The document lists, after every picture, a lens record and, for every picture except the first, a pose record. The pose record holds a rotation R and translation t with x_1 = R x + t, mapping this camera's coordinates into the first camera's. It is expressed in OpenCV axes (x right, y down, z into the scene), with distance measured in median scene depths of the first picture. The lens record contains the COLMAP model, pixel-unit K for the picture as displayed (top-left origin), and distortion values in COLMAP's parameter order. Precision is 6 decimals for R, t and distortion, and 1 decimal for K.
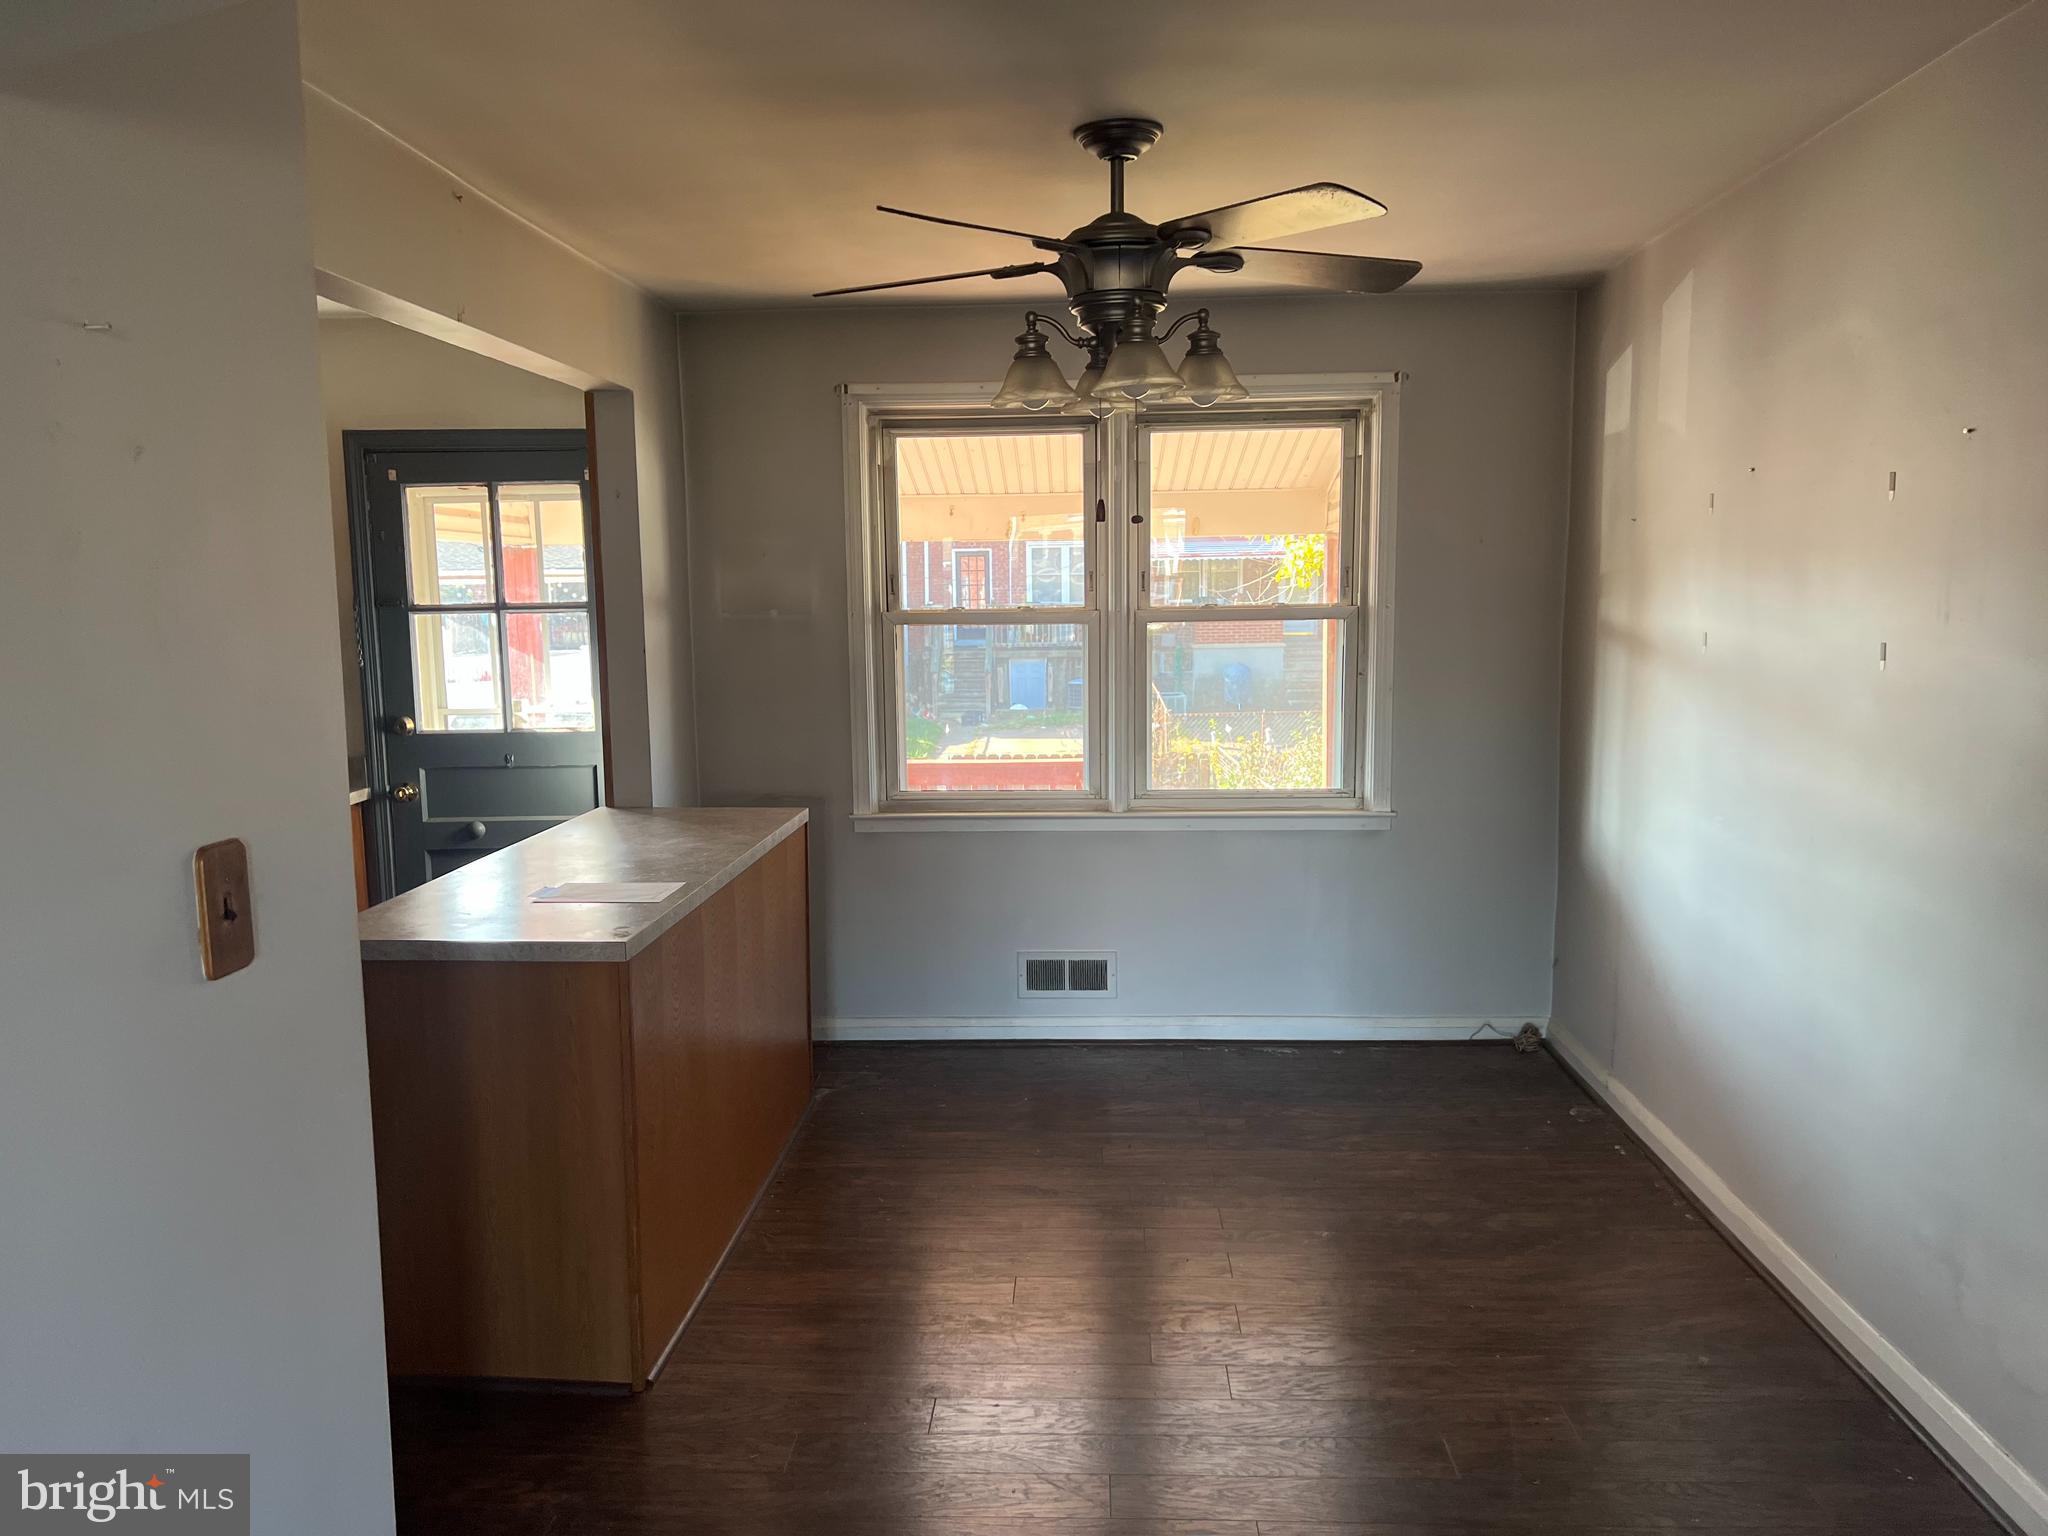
lens RADIAL K [[1549.3, 0, 1030.0], [0, 1549.3, 764.6], [0, 0, 1]] dist [-0.003691, -0.002102]
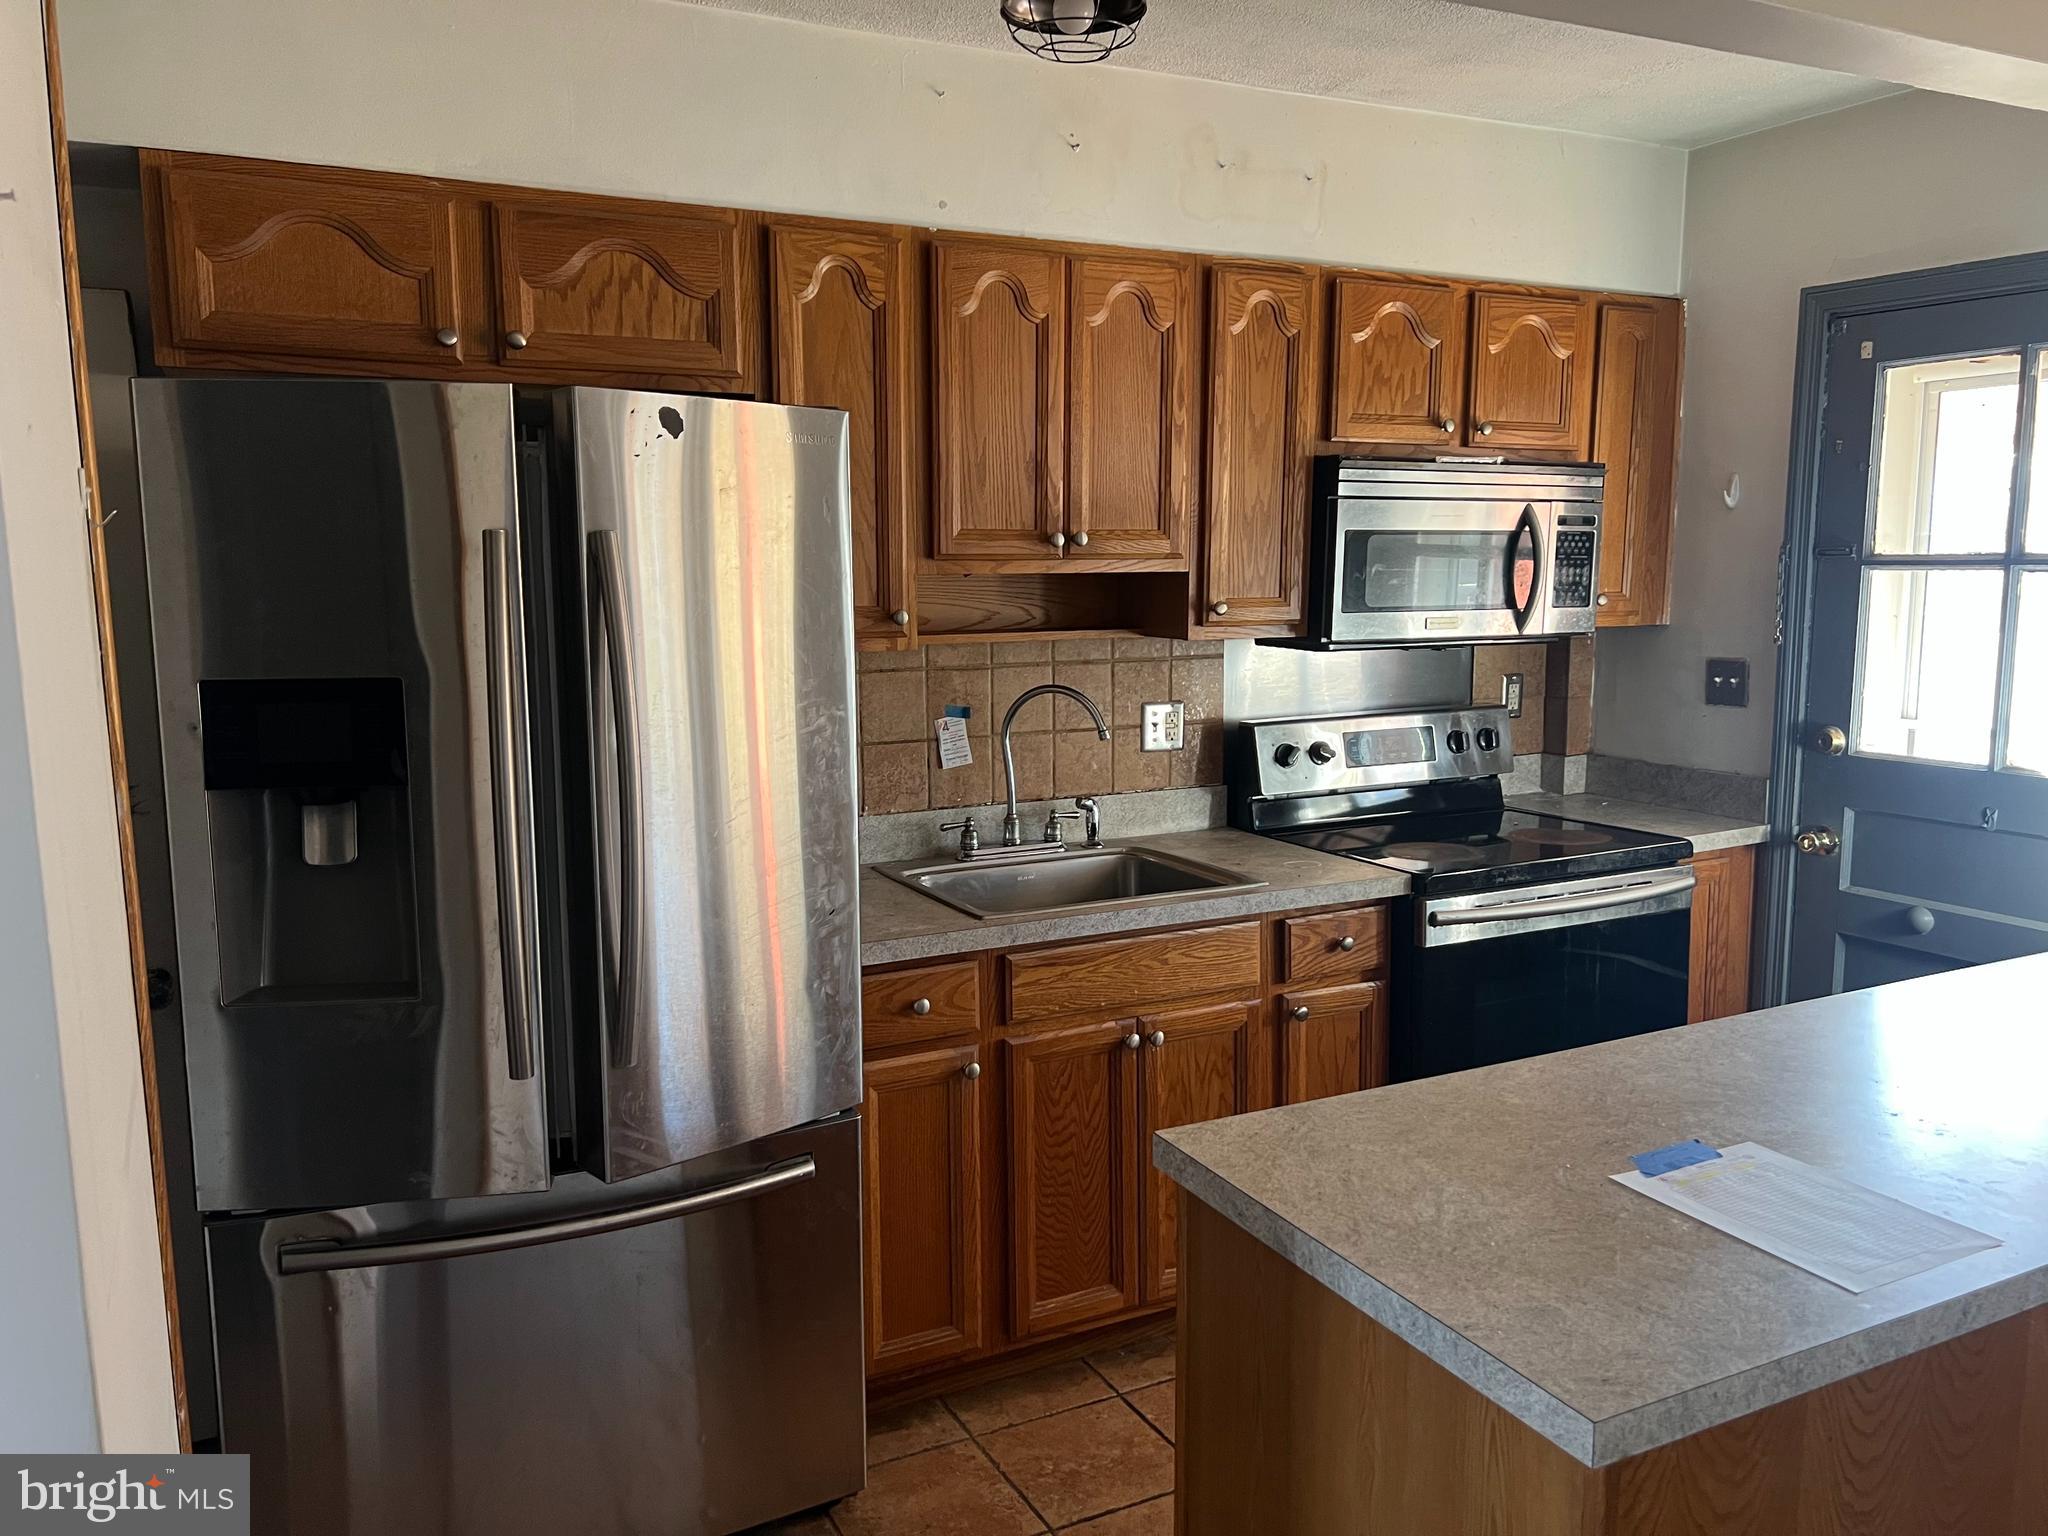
lens RADIAL K [[1549.3, 0, 1025.4], [0, 1549.3, 772.1], [0, 0, 1]] dist [-0.003691, -0.002102]
pose [[0.505206, 0.135403, -0.852311, -0.018609], [-0.111050, 0.989604, 0.091389, -0.033654], [0.855824, 0.048479, 0.514990, 0.375254]]
